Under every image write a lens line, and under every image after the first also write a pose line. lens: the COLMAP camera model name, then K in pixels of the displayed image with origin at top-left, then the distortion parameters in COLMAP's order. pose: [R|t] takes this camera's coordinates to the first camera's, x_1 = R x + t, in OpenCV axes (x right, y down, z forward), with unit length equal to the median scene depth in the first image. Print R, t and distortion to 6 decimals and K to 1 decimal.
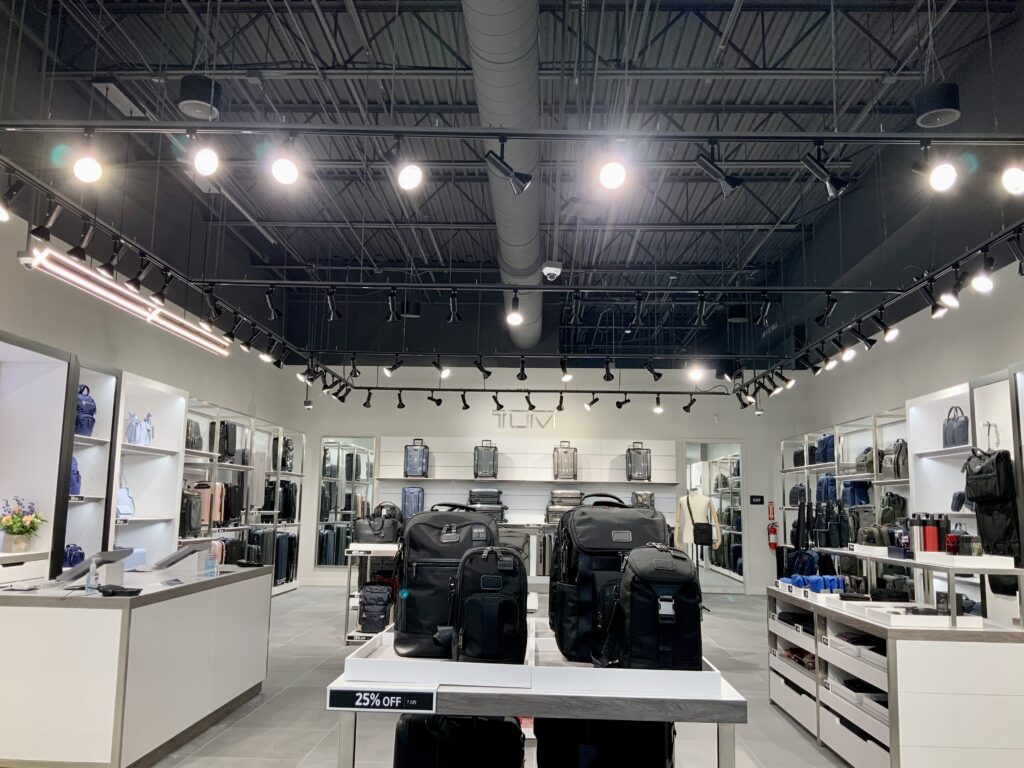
lens RADIAL K [[844.3, 0, 508.8], [0, 844.3, 383.3], [0, 0, 1]] dist [0.109473, -0.228530]
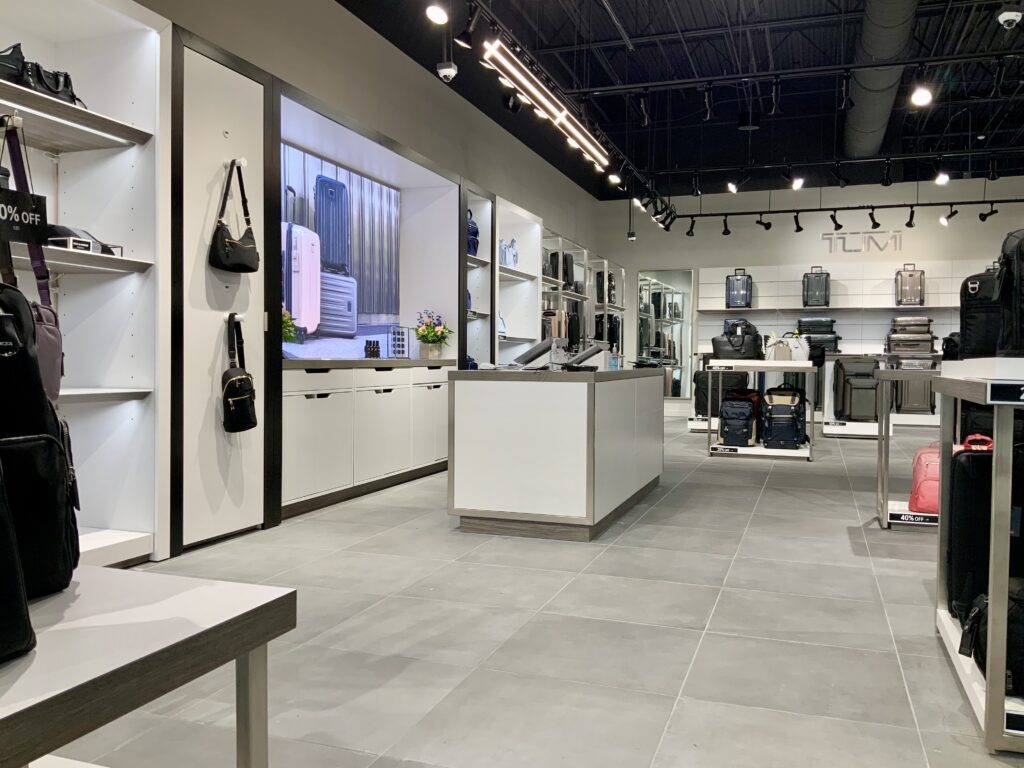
lens RADIAL K [[844.3, 0, 508.8], [0, 844.3, 383.3], [0, 0, 1]] dist [0.109473, -0.228530]
pose [[0.952564, -0.001439, -0.304335, -0.070516], [0.052610, 0.985712, 0.160010, 0.028405], [0.299757, -0.168431, 0.939030, -0.010925]]
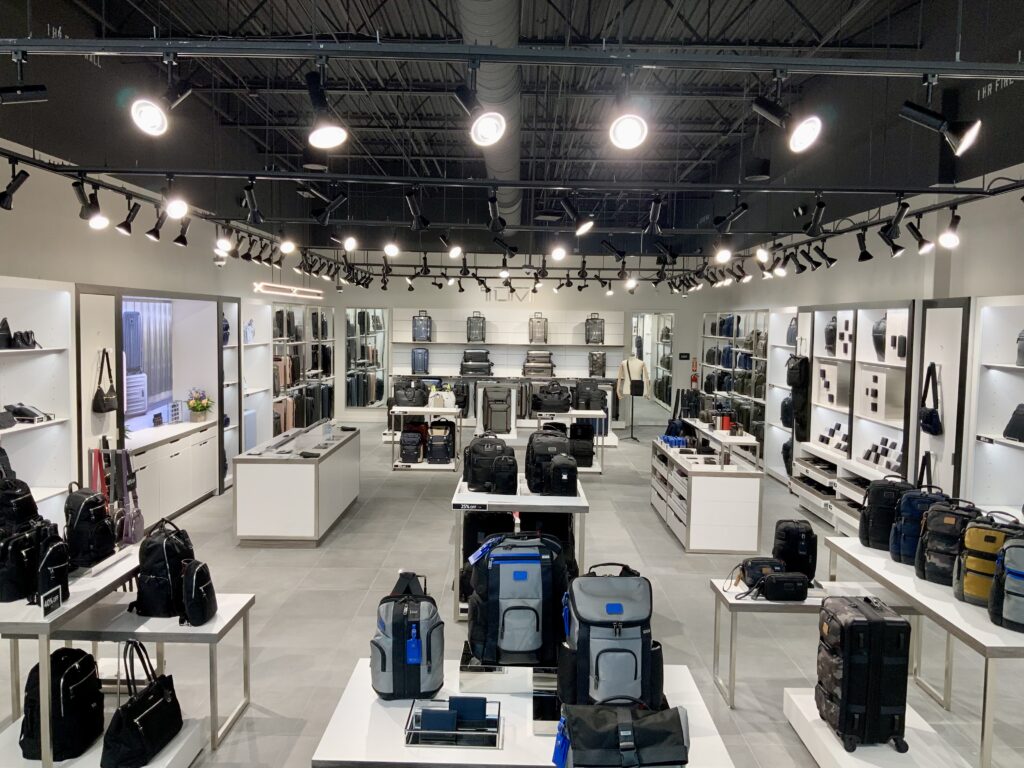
lens RADIAL K [[844.3, 0, 508.8], [0, 844.3, 383.3], [0, 0, 1]] dist [0.109473, -0.228530]
pose [[0.999620, -0.003950, 0.027276, -0.014635], [-0.002045, 0.976317, 0.216337, -0.114507], [-0.027484, -0.216310, 0.975938, -0.297915]]
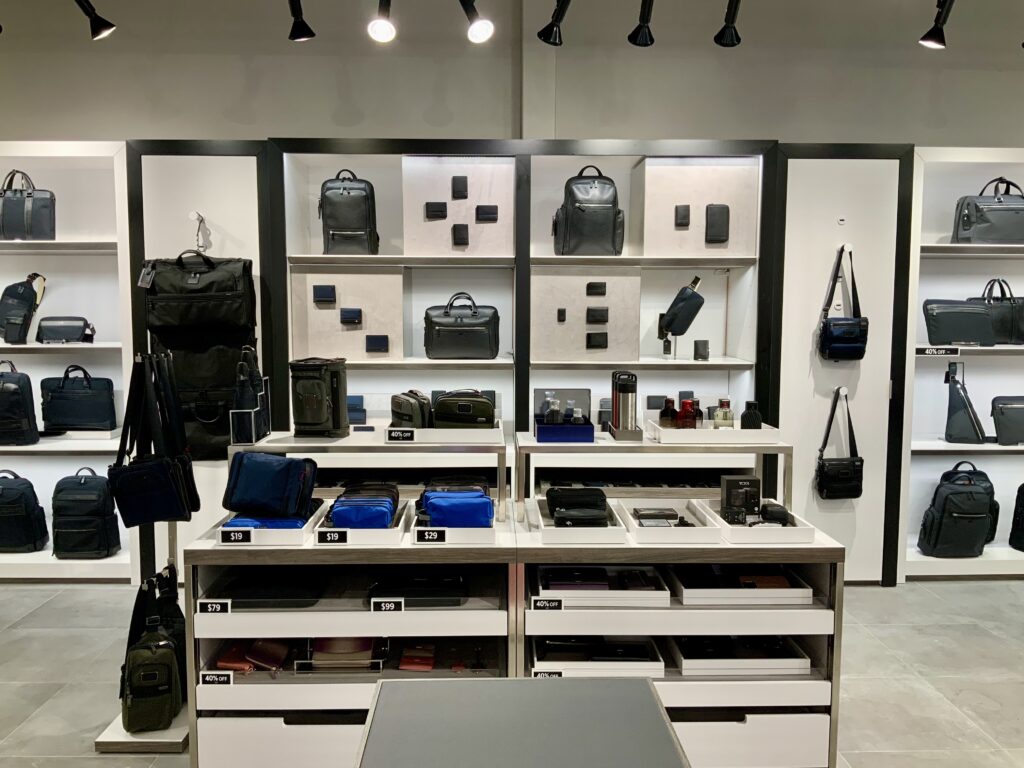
lens RADIAL K [[844.3, 0, 508.8], [0, 844.3, 383.3], [0, 0, 1]] dist [0.109473, -0.228530]
pose [[-0.054979, -0.104186, 0.993037, -0.070016], [-0.147014, 0.984547, 0.095156, 0.041206], [-0.987605, -0.140759, -0.069446, 0.423653]]
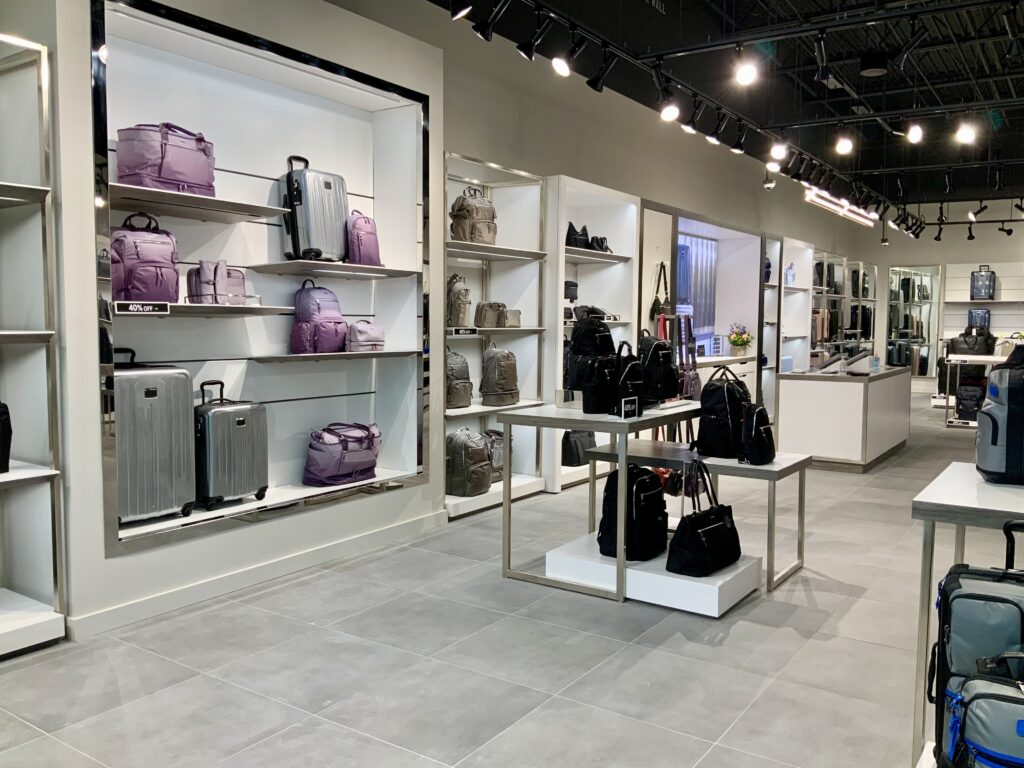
lens RADIAL K [[844.3, 0, 508.8], [0, 844.3, 383.3], [0, 0, 1]] dist [0.109473, -0.228530]
pose [[0.843354, 0.026832, -0.536689, -0.031873], [0.086501, 0.978948, 0.184872, -0.048227], [0.530351, -0.202337, 0.823279, -0.309009]]
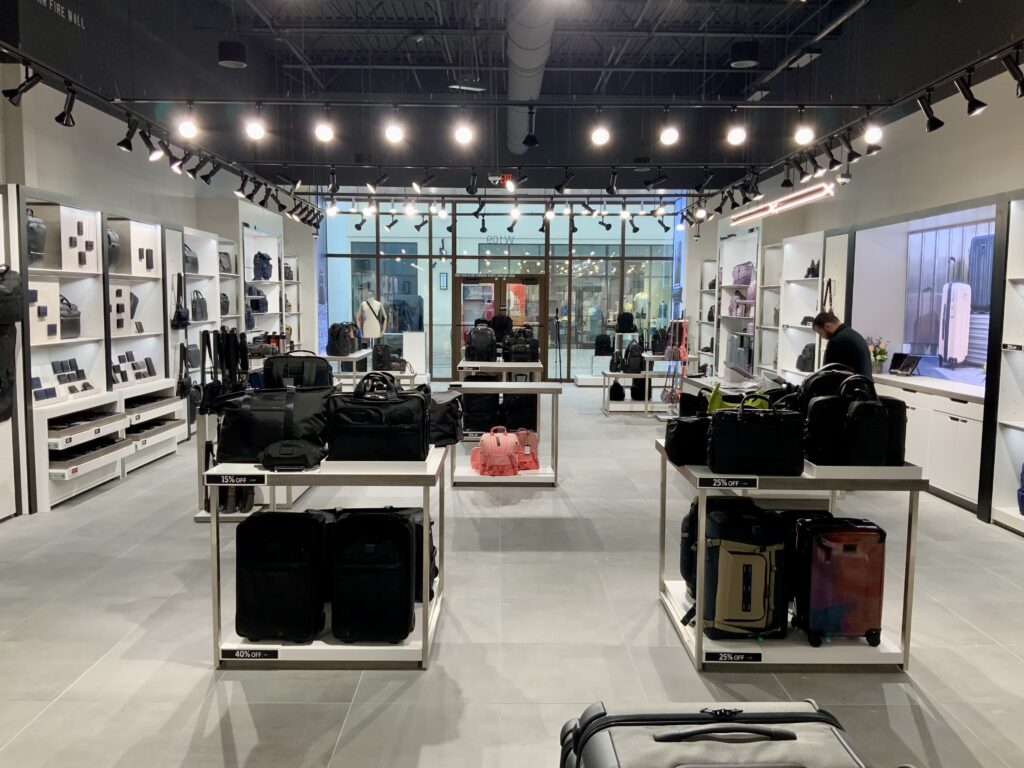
lens RADIAL K [[844.3, 0, 508.8], [0, 844.3, 383.3], [0, 0, 1]] dist [0.109473, -0.228530]
pose [[-0.998611, -0.022086, -0.047840, 0.037133], [-0.019748, 0.998613, -0.048802, 0.123079], [0.048851, -0.047790, -0.997662, 1.014445]]
